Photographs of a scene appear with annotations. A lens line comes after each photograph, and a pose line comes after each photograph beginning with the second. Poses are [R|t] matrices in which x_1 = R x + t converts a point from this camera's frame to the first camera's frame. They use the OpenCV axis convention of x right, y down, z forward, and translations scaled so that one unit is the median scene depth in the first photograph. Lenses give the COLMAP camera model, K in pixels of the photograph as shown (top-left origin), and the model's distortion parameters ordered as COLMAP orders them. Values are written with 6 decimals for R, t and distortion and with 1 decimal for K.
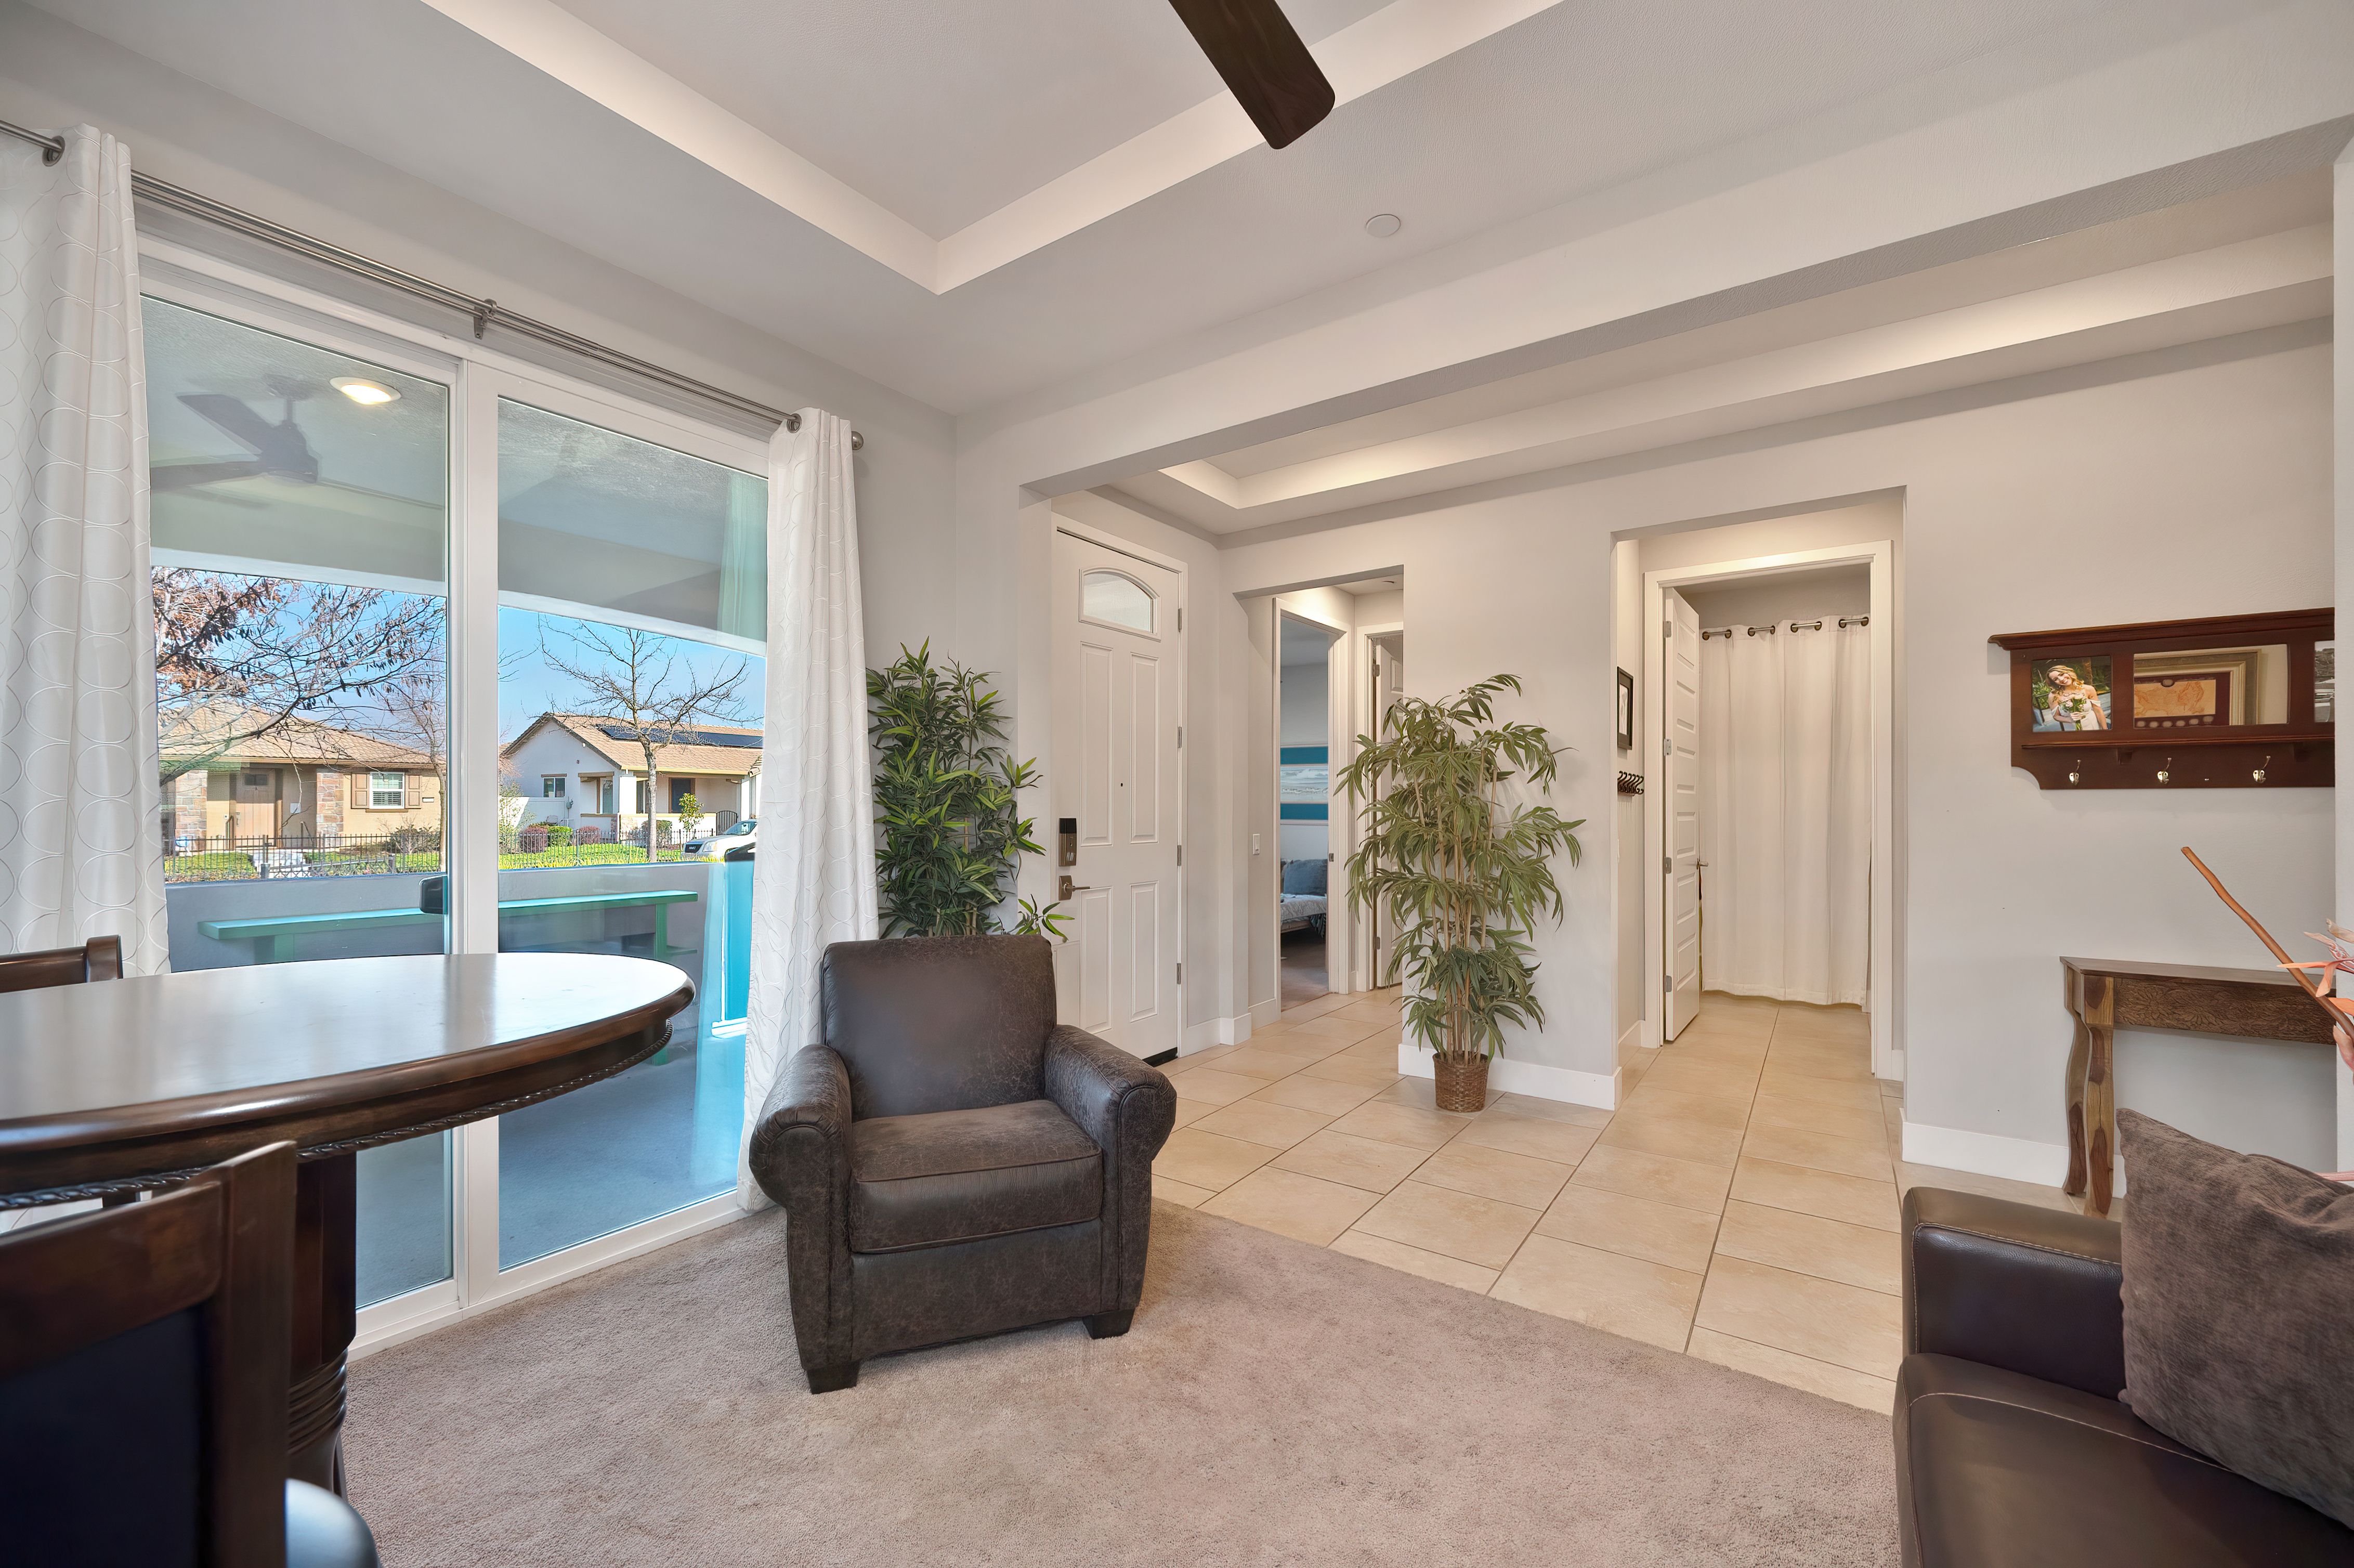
lens RADIAL K [[941.2, 0, 1181.1], [0, 941.2, 807.1], [0, 0, 1]] dist [0.000676, -0.000166]
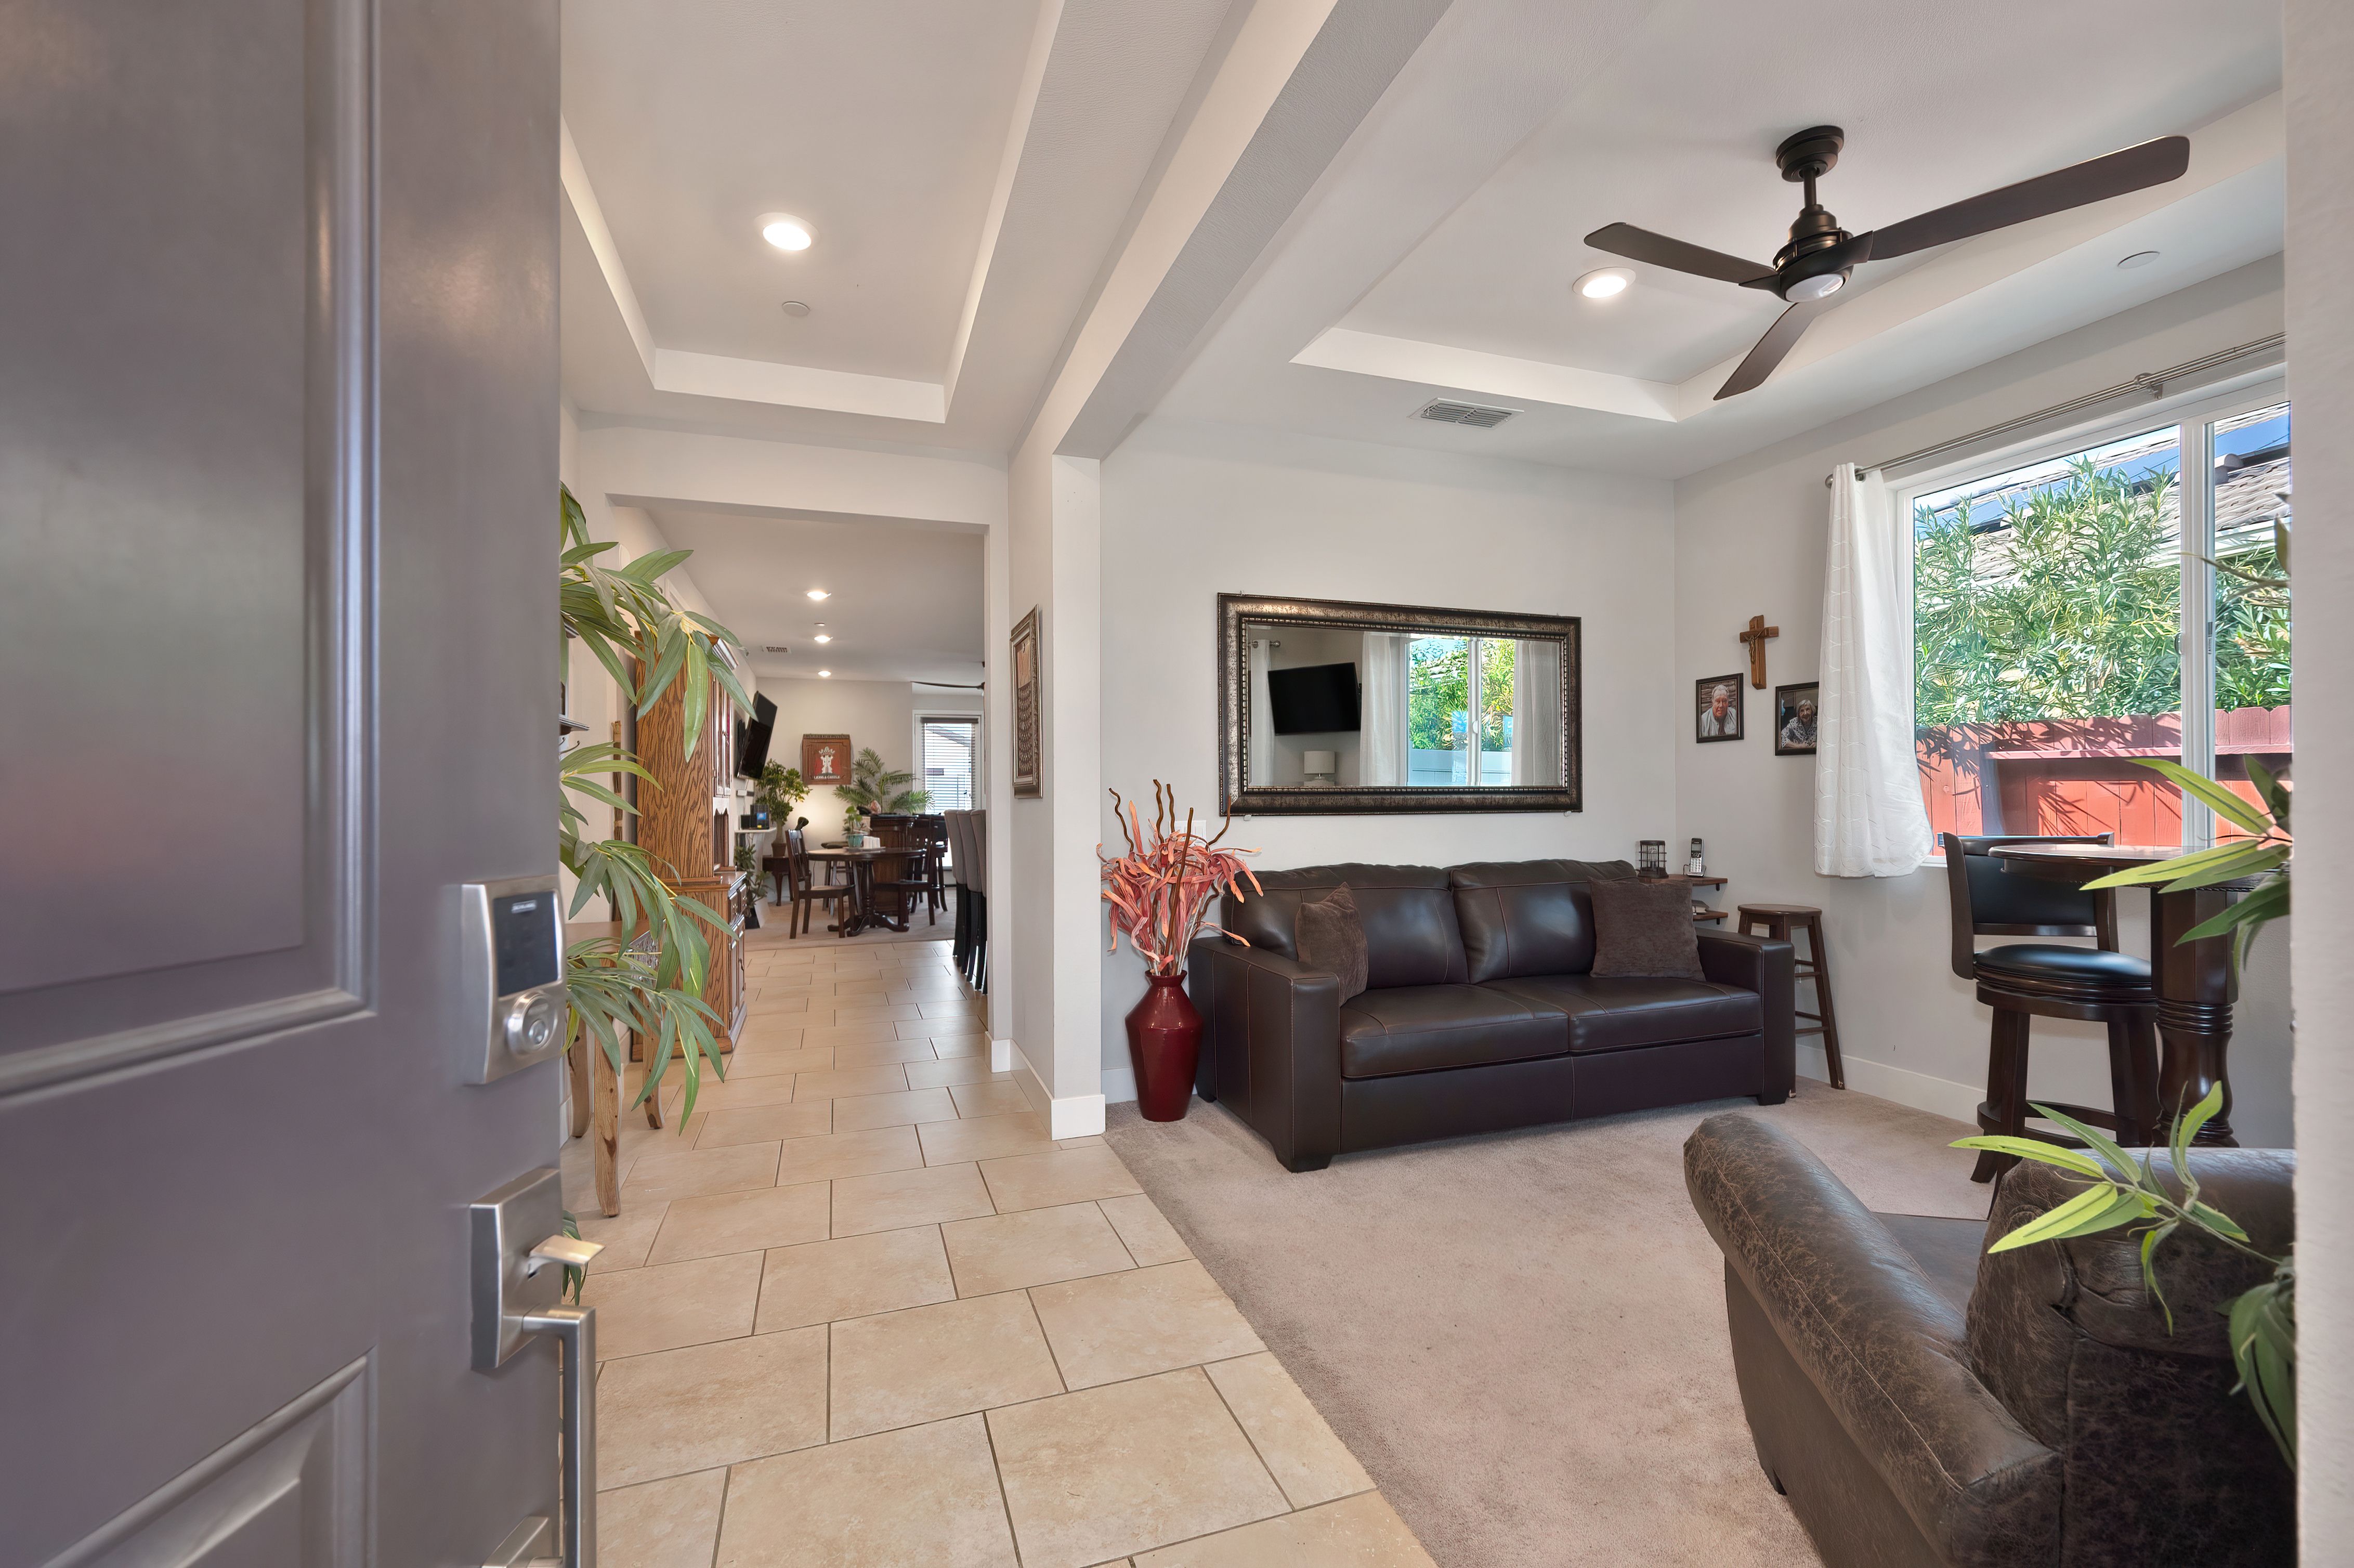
lens RADIAL K [[984.5, 0, 1183.9], [0, 984.5, 804.2], [0, 0, 1]] dist [-0.000505, -0.000101]
pose [[-0.815036, -0.001189, 0.579409, -0.099392], [0.003516, 0.999969, 0.006997, 0.016954], [-0.579399, 0.007740, -0.815007, 1.379045]]
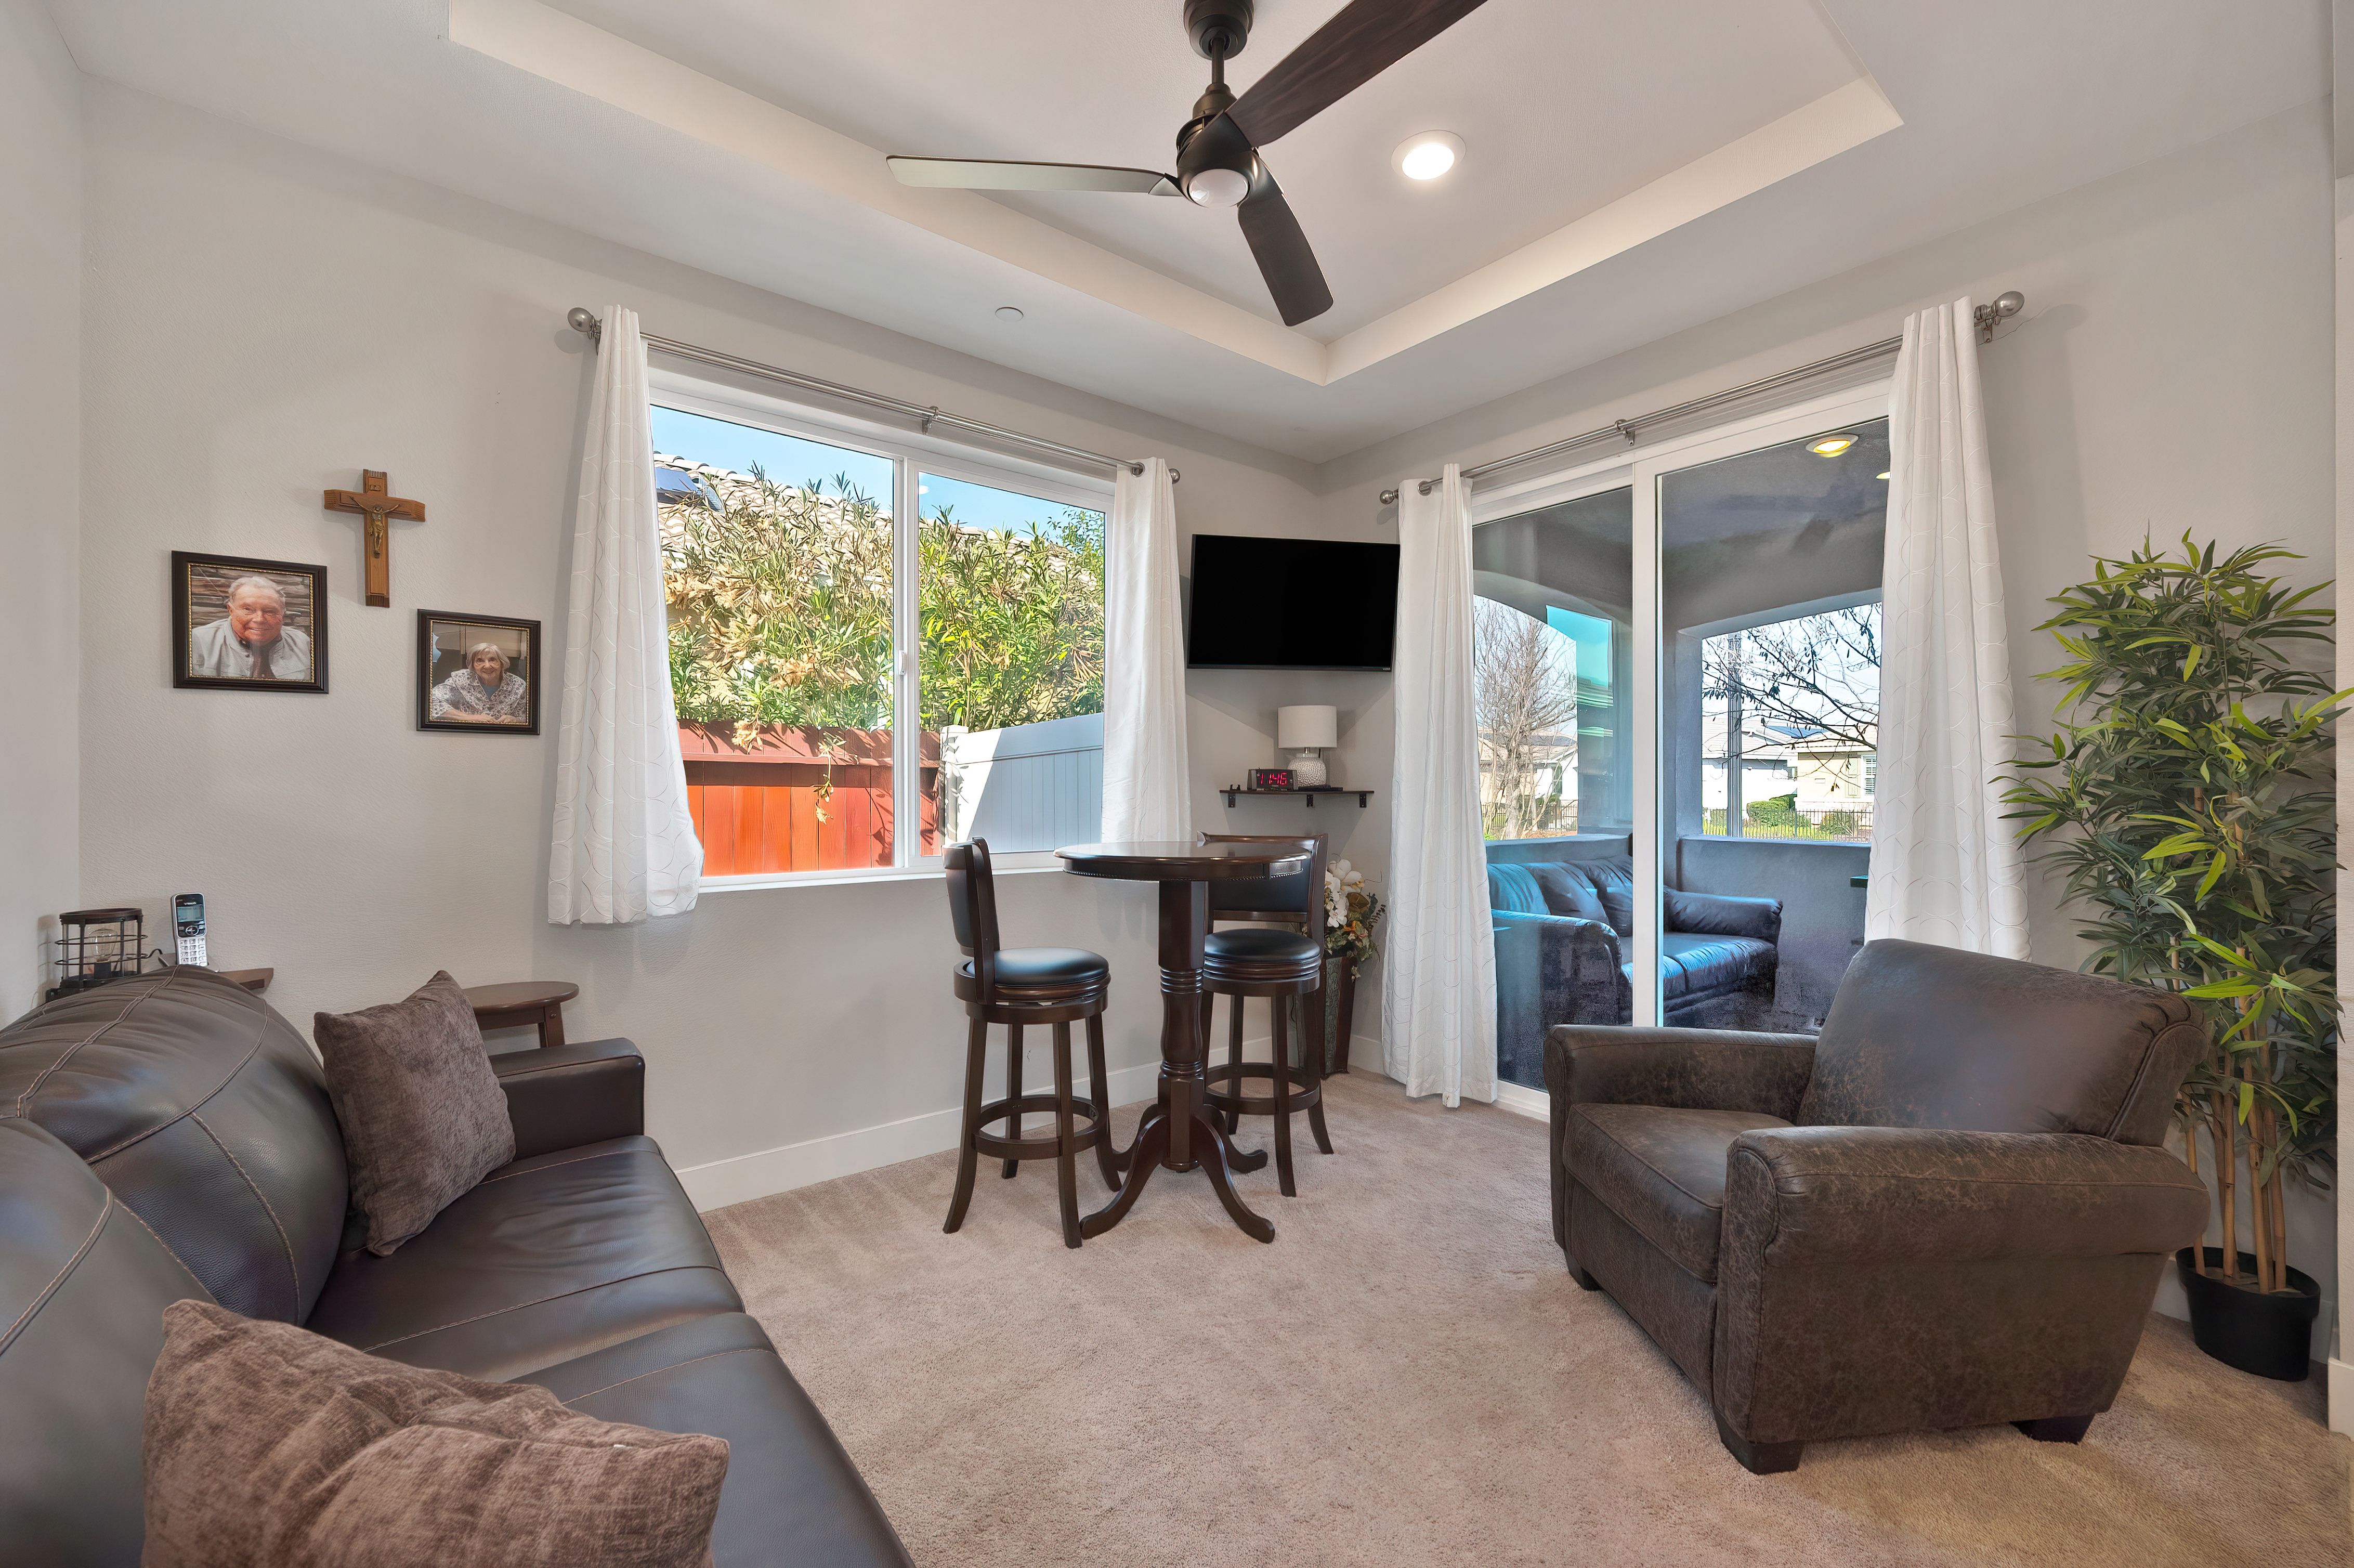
lens RADIAL K [[931.1, 0, 1185.3], [0, 931.1, 788.0], [0, 0, 1]] dist [-0.000821, -0.000345]
pose [[-0.277841, -0.005680, -0.960610, 0.568738], [-0.002956, 0.999983, -0.005058, 0.008603], [0.960623, 0.001434, -0.277853, 0.556509]]
